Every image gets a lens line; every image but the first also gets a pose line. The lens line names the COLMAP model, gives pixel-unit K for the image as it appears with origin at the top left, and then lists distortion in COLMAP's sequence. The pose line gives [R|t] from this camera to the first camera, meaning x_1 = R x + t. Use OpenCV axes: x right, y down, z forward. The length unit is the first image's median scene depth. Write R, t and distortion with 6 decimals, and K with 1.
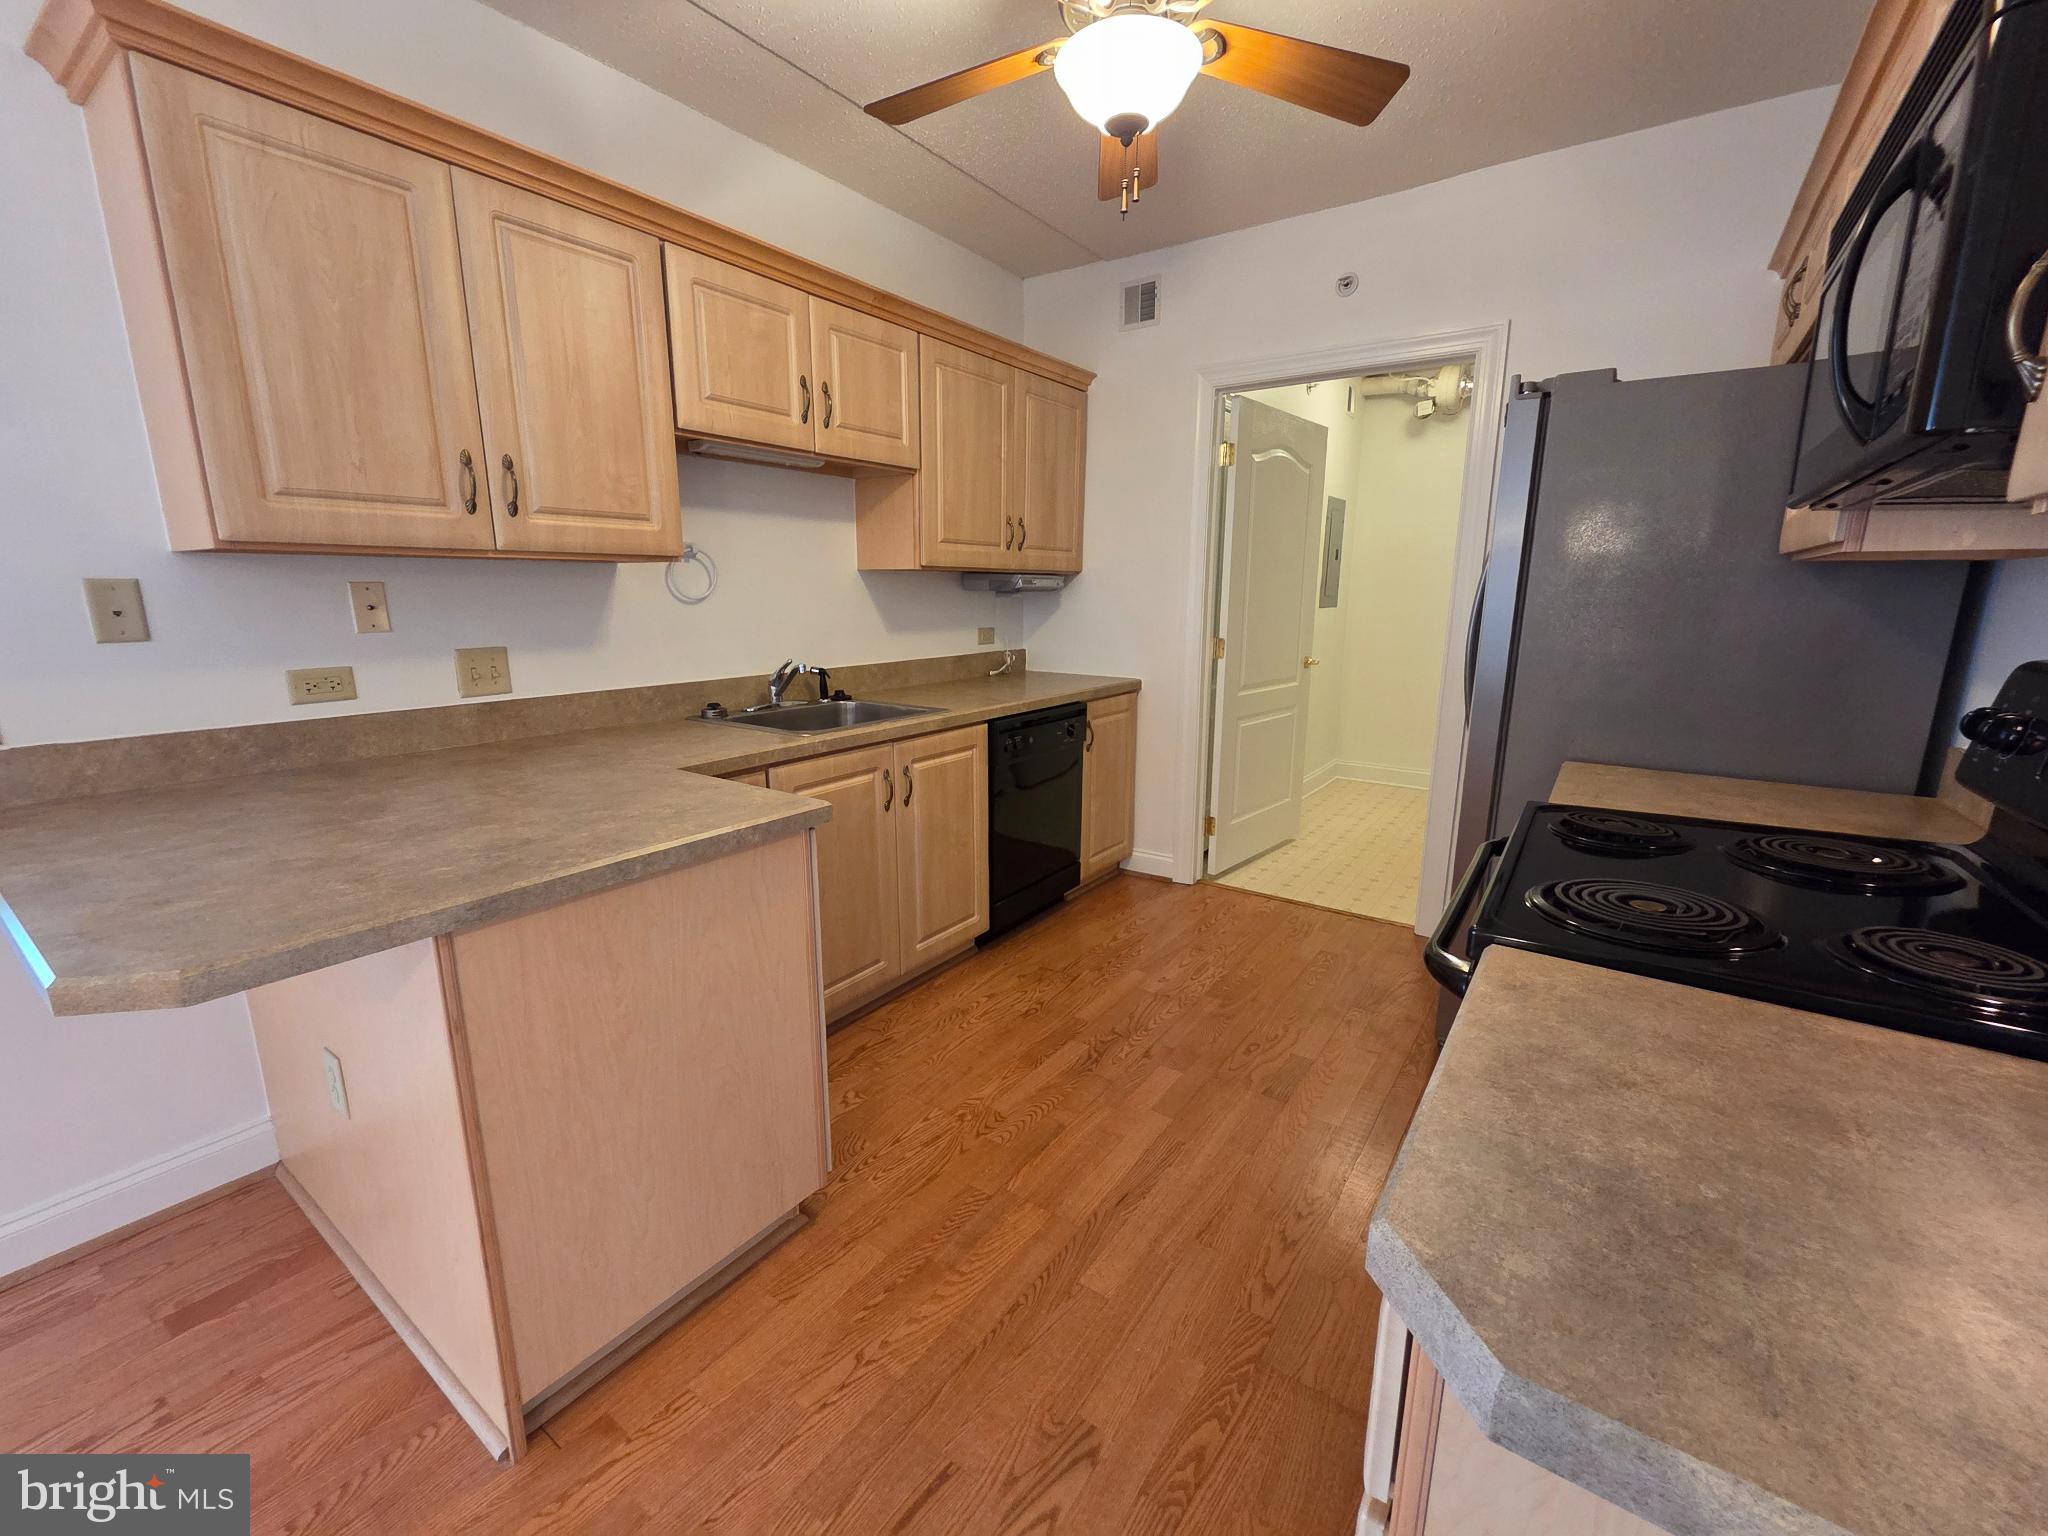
lens RADIAL K [[847.7, 0, 1025.6], [0, 847.7, 766.2], [0, 0, 1]] dist [0.000335, 0.001186]
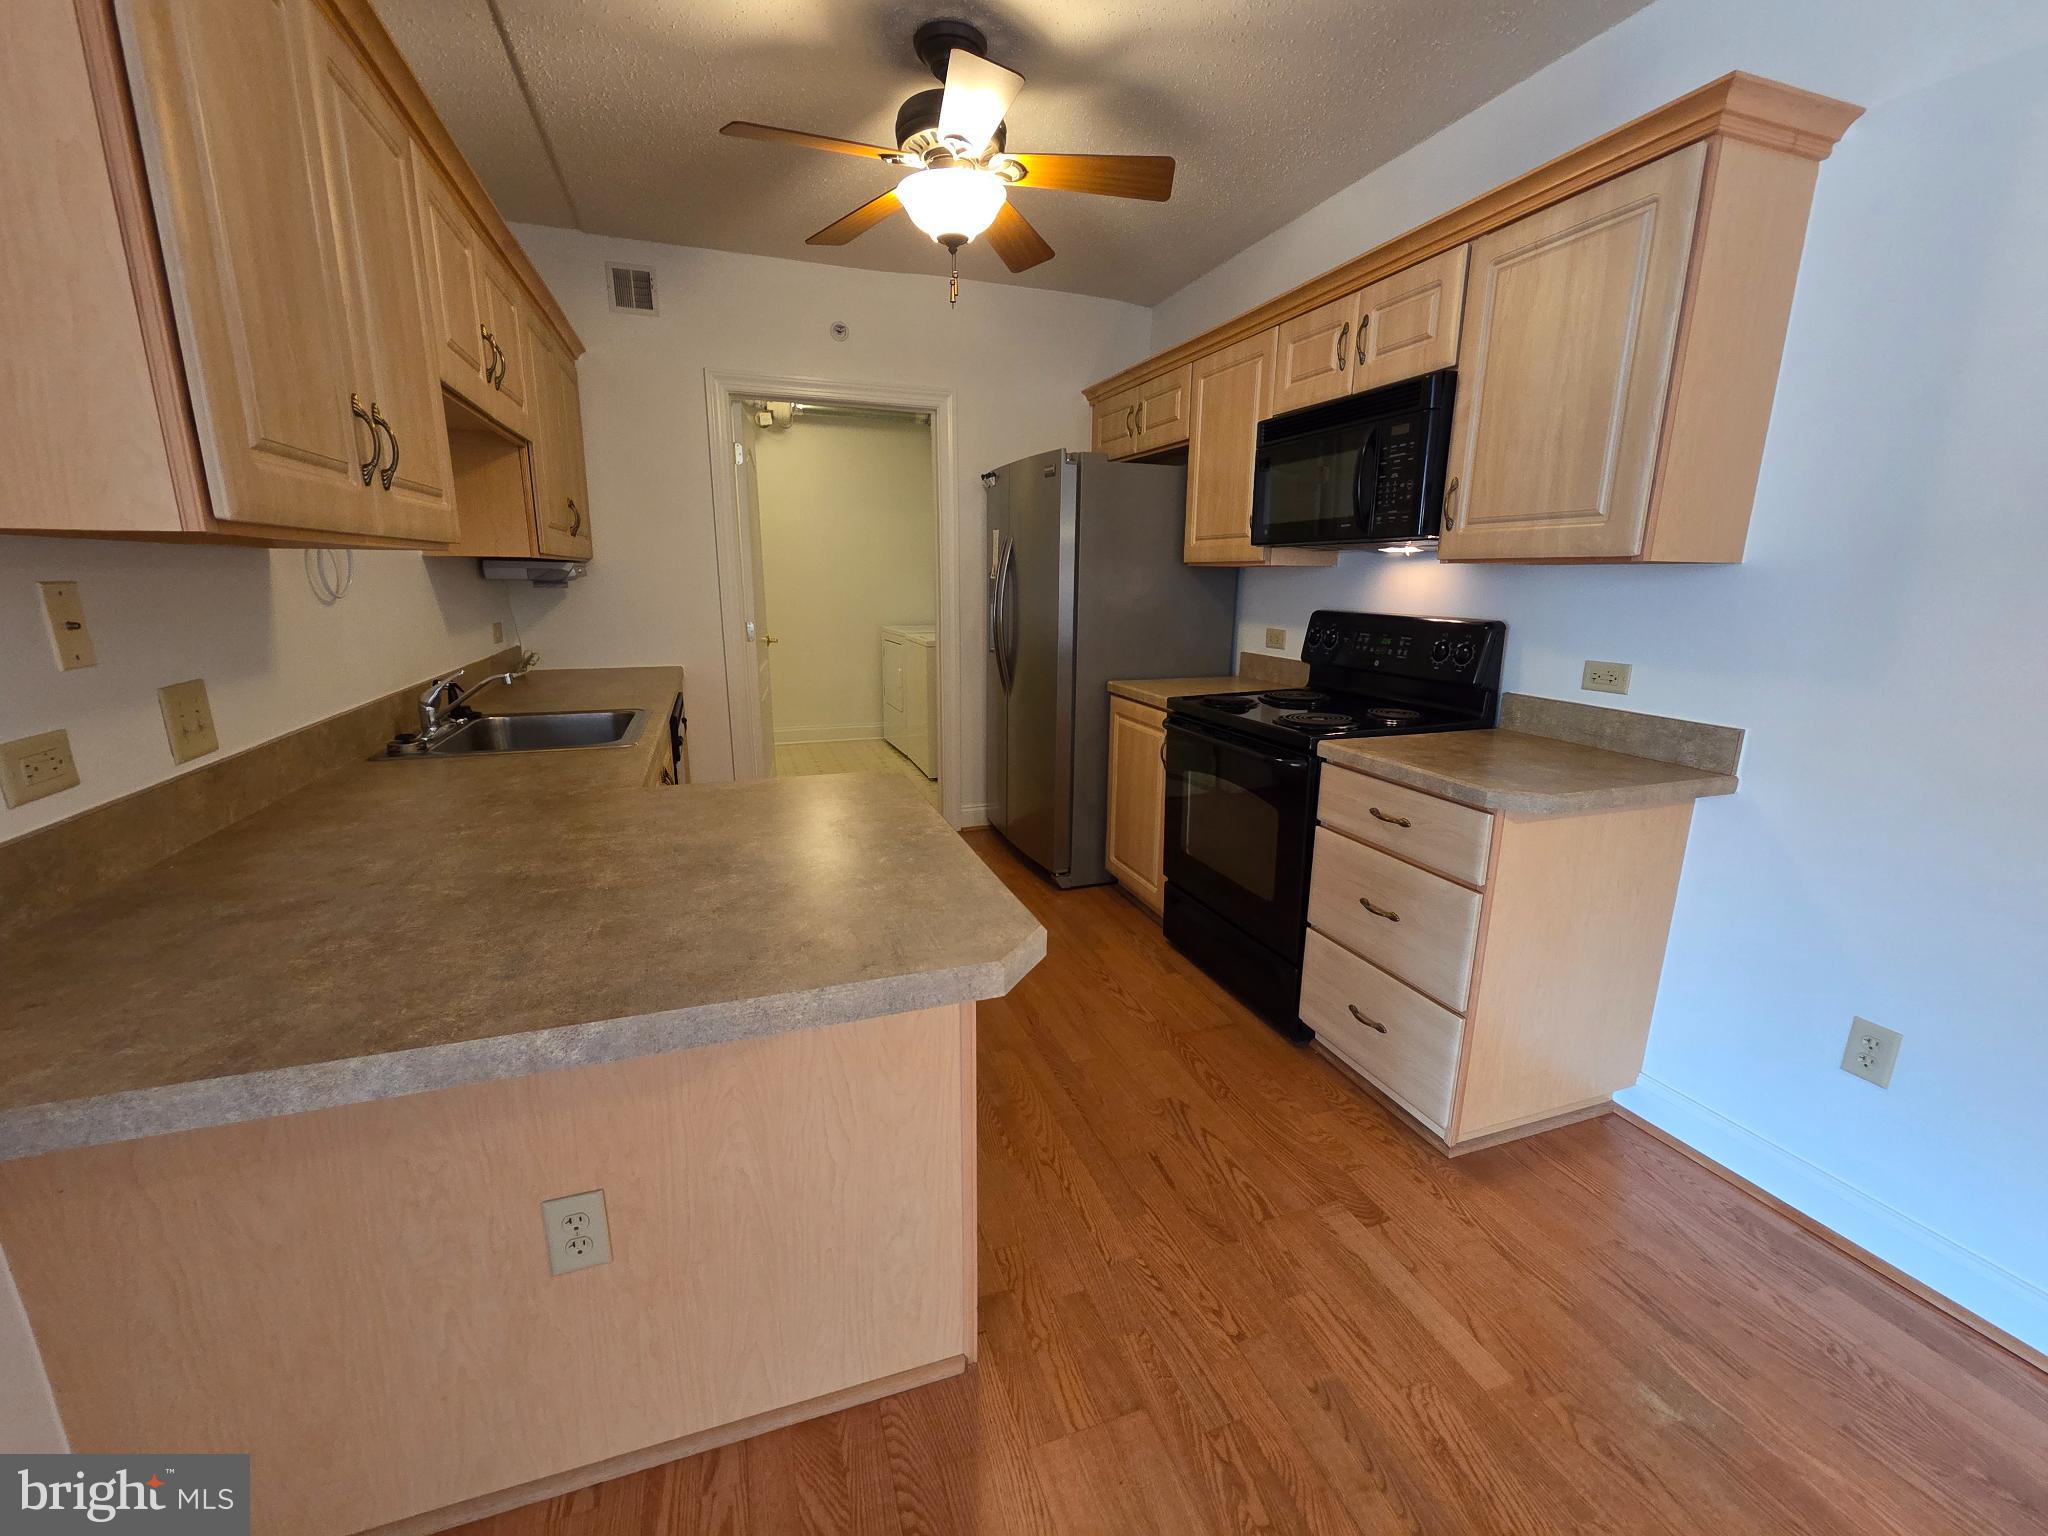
lens RADIAL K [[847.7, 0, 1032.1], [0, 847.7, 763.7], [0, 0, 1]] dist [0.000335, 0.001186]
pose [[0.571992, -0.181005, 0.800039, -0.709365], [0.165357, 0.980770, 0.103672, -0.037766], [-0.803419, 0.072992, 0.590923, 0.111343]]
